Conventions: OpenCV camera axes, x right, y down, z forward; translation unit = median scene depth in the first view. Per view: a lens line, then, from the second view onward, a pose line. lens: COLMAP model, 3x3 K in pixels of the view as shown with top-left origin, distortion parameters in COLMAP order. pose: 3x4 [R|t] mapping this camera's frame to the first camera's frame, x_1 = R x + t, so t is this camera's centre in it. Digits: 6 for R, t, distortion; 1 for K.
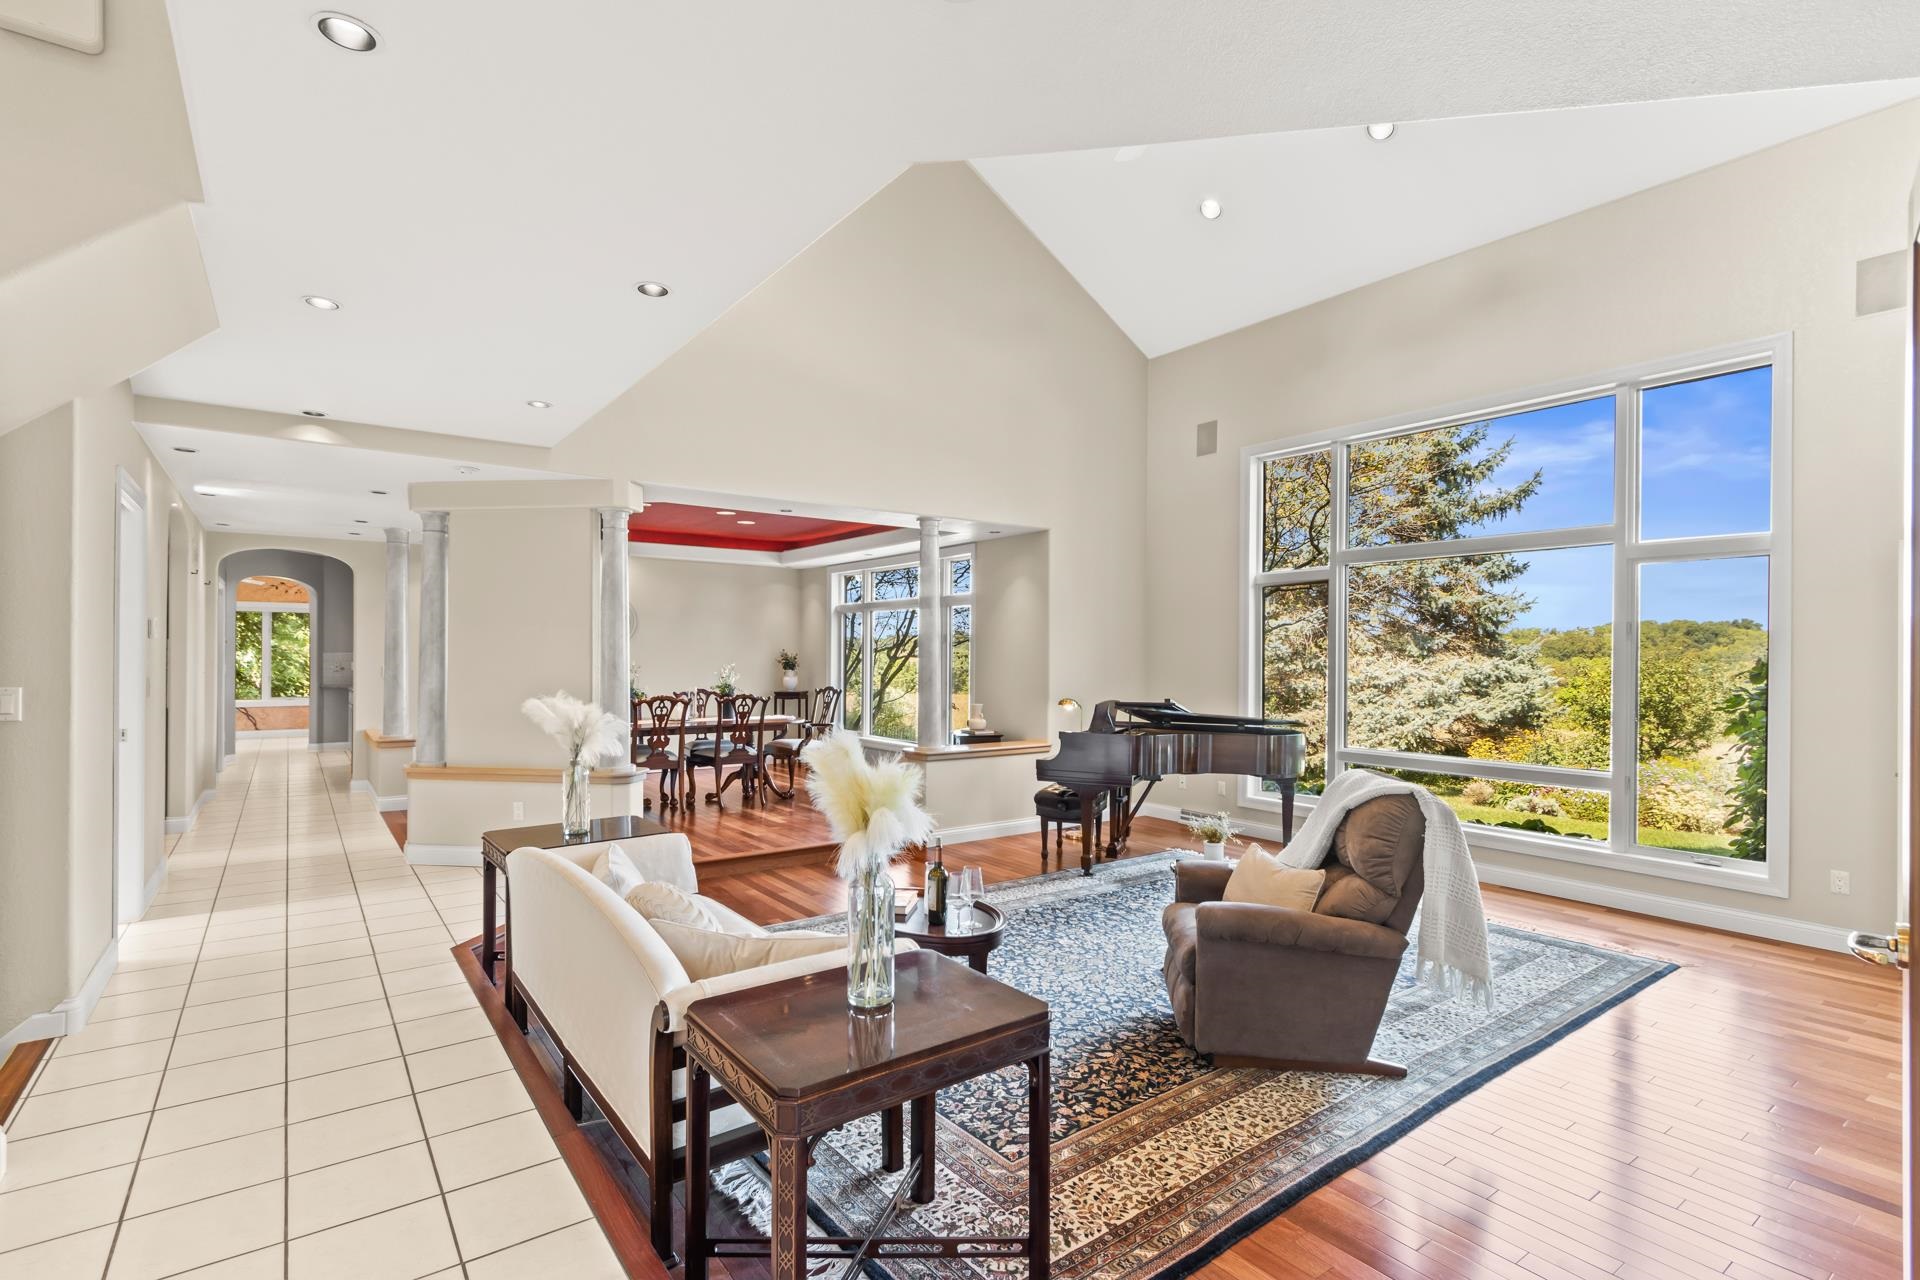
lens RADIAL K [[889.3, 0, 956.5], [0, 889.3, 651.7], [0, 0, 1]] dist [0.001358, -0.001020]
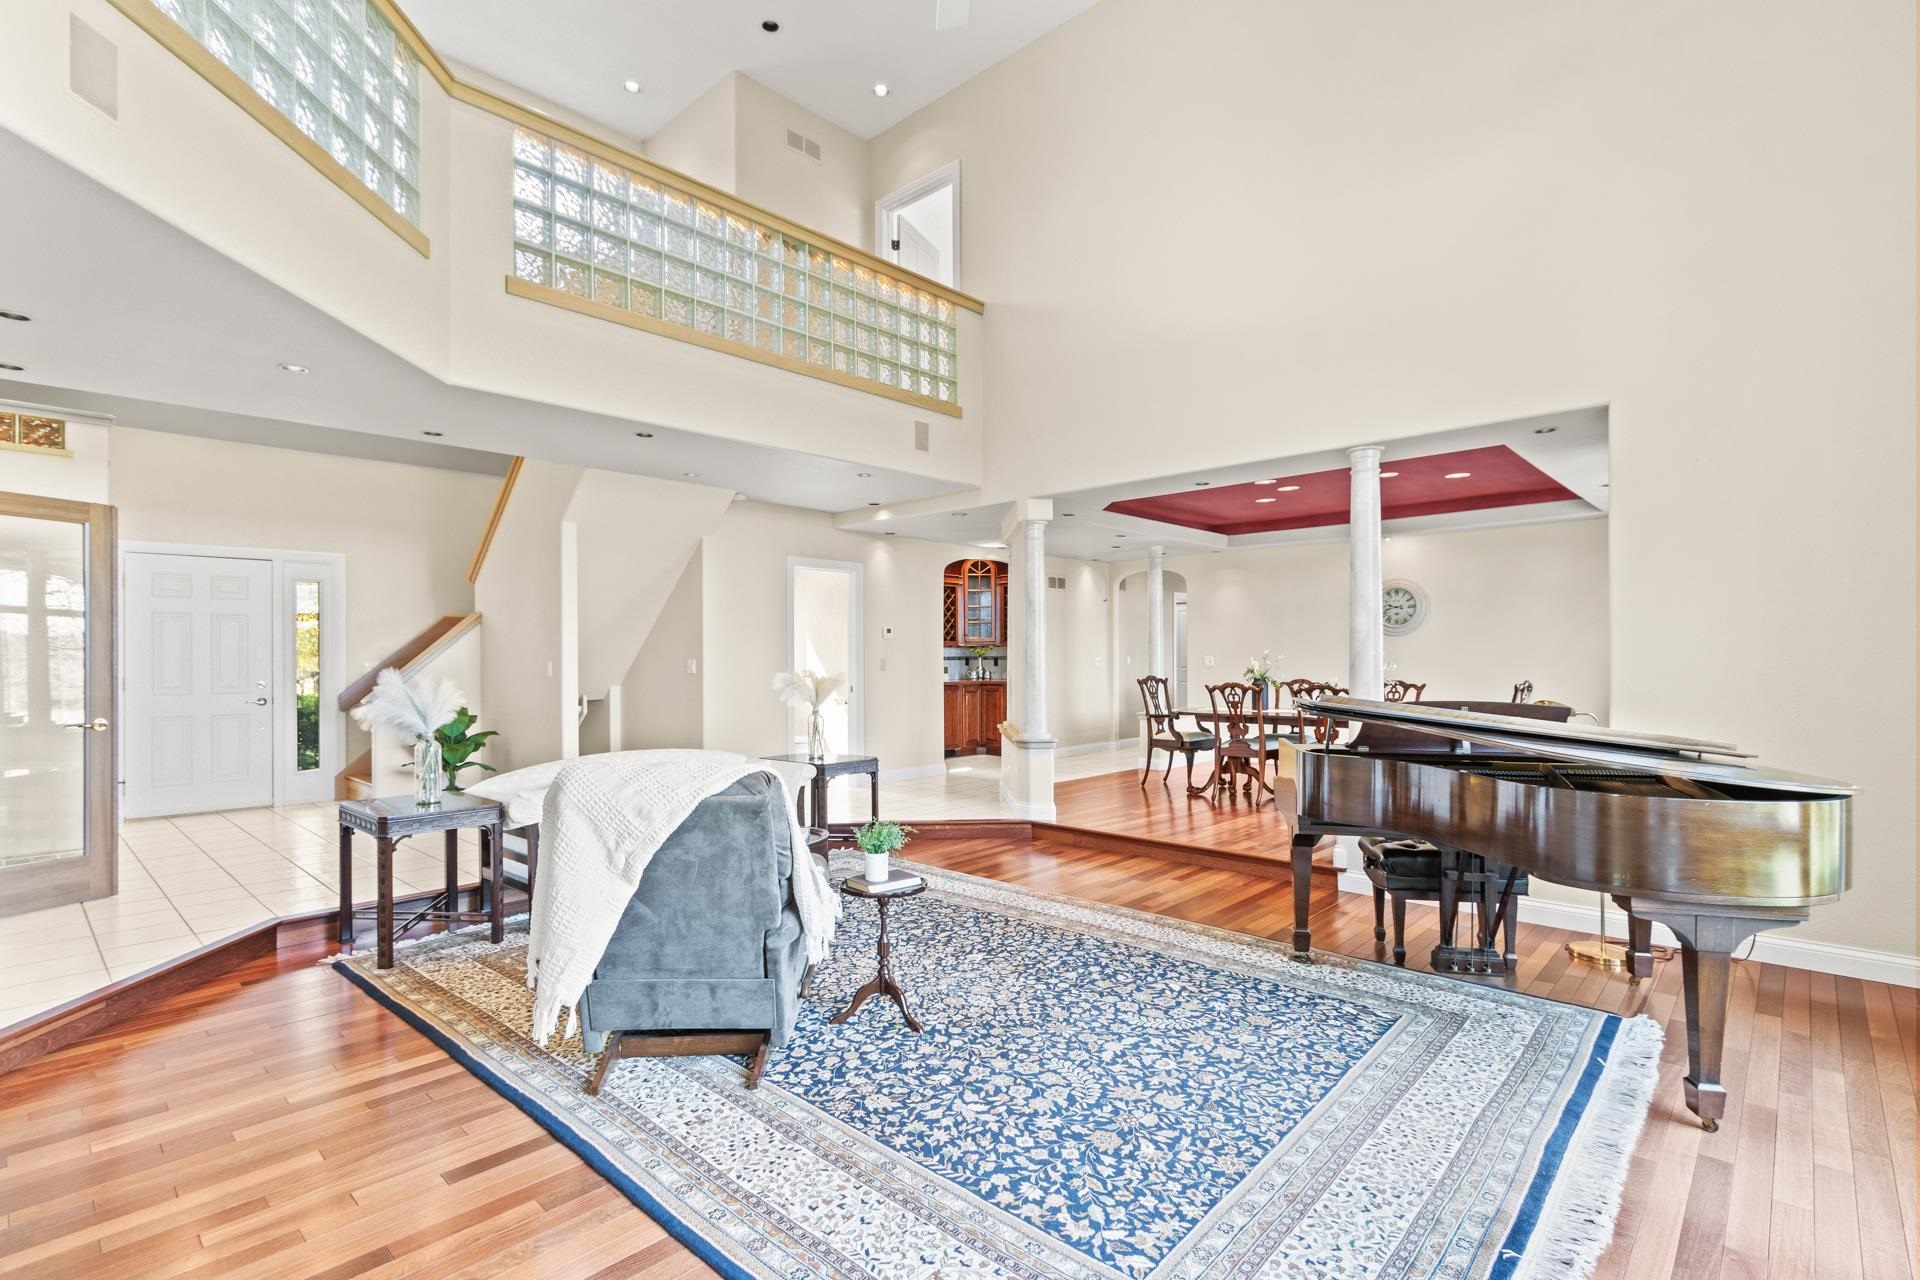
lens RADIAL K [[889.3, 0, 960.8], [0, 889.3, 649.3], [0, 0, 1]] dist [0.001358, -0.001020]
pose [[0.198809, -0.012099, -0.979963, 0.689601], [0.011269, 0.999886, -0.010058, 0.019507], [0.979973, -0.009043, 0.198923, 0.563687]]
